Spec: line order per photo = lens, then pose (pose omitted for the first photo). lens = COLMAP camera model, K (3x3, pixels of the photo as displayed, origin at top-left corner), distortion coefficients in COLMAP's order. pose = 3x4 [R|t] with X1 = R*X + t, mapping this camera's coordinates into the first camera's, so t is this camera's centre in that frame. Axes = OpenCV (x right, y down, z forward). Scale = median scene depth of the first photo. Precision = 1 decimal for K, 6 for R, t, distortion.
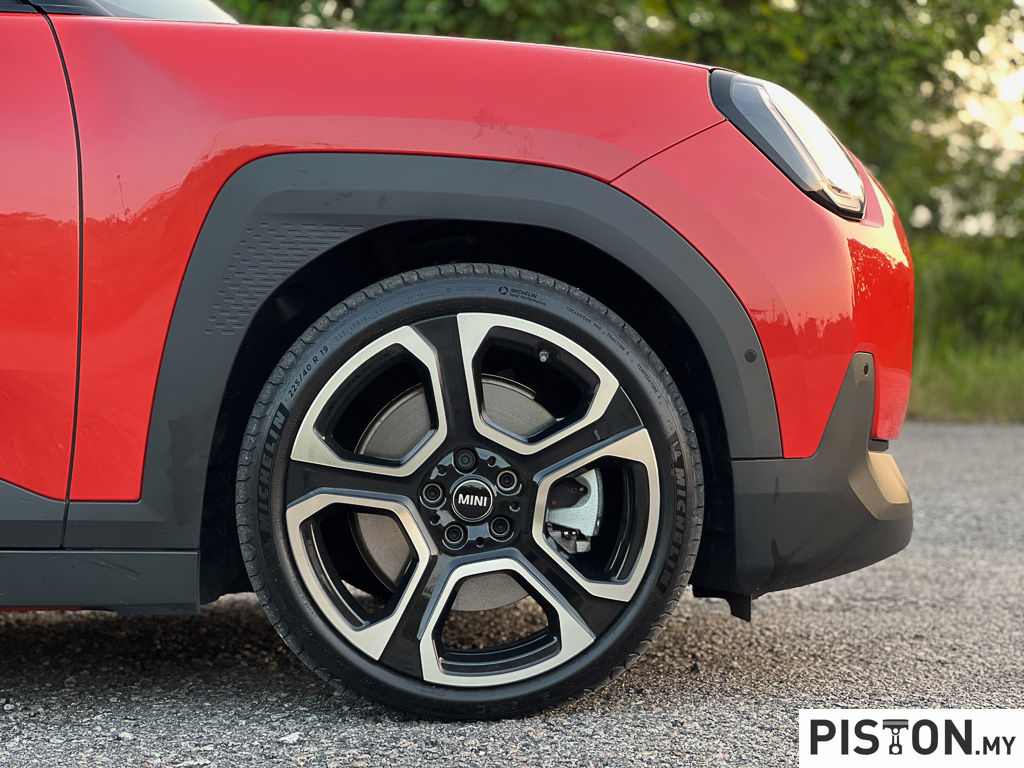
lens RADIAL K [[2270.3, 0, 512.2], [0, 2270.3, 387.4], [0, 0, 1]] dist [0.222984, 0.000000]
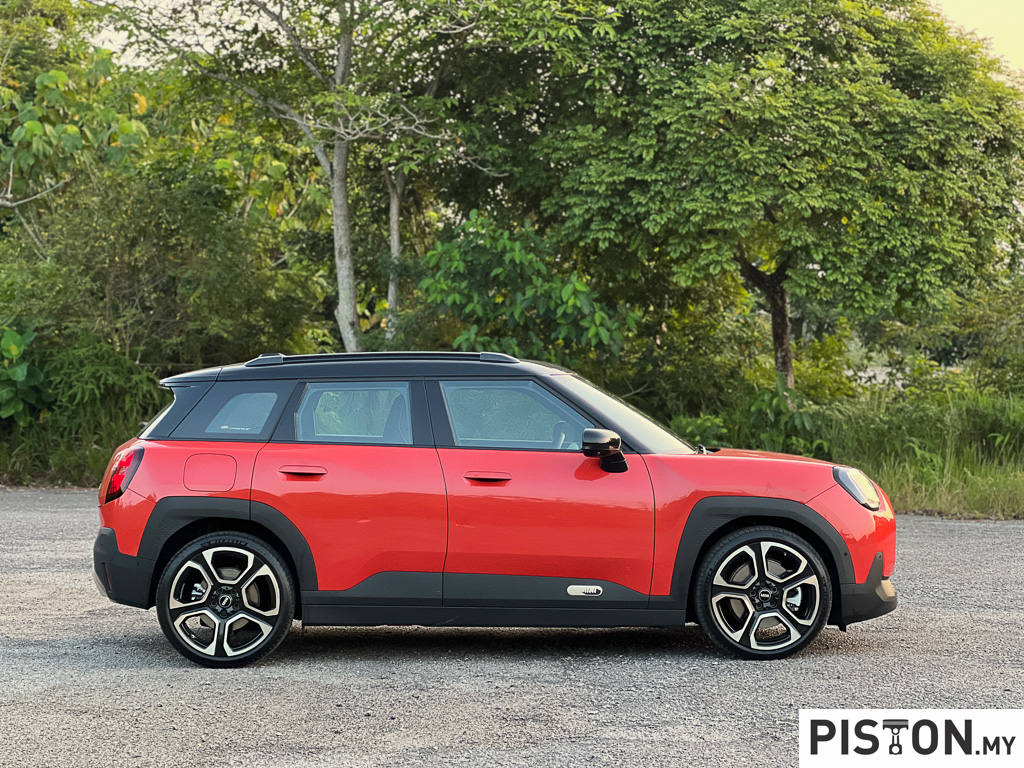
lens RADIAL K [[2270.3, 0, 512.1], [0, 2270.3, 380.7], [0, 0, 1]] dist [0.222984, 0.000000]
pose [[0.999584, -0.002191, -0.028774, -0.300294], [0.001507, 0.999717, -0.023758, -0.194871], [0.028818, 0.023704, 0.999304, -2.477089]]
